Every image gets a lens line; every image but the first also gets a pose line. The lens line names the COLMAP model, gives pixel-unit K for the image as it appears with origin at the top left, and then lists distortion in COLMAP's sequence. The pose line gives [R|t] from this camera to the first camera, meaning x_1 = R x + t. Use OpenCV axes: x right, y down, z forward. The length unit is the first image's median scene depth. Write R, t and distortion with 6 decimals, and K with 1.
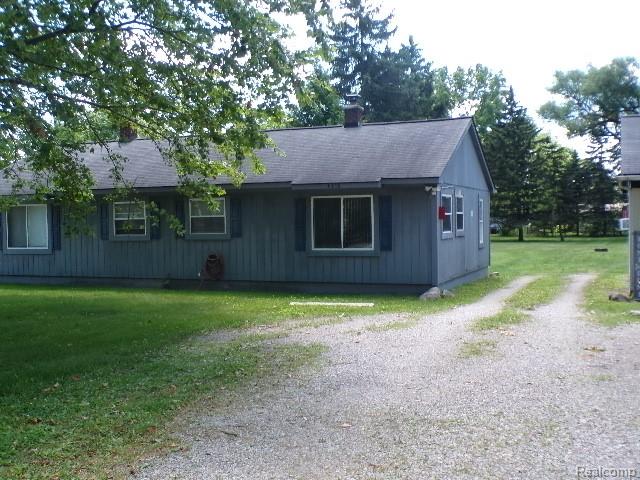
lens RADIAL K [[731.3, 0, 320.0], [0, 731.3, 240.0], [0, 0, 1]] dist [-0.007346, -0.016487]
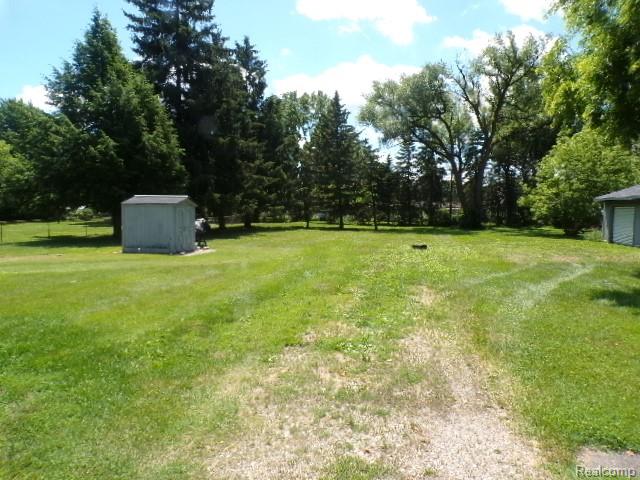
lens RADIAL K [[436.4, 0, 320.0], [0, 436.4, 240.0], [0, 0, 1]] dist [-0.000948, 0.000033]
pose [[0.982362, 0.011206, 0.186655, 0.111887], [-0.018462, 0.999138, 0.037184, -0.005736], [-0.186077, -0.039975, 0.981722, 0.327576]]
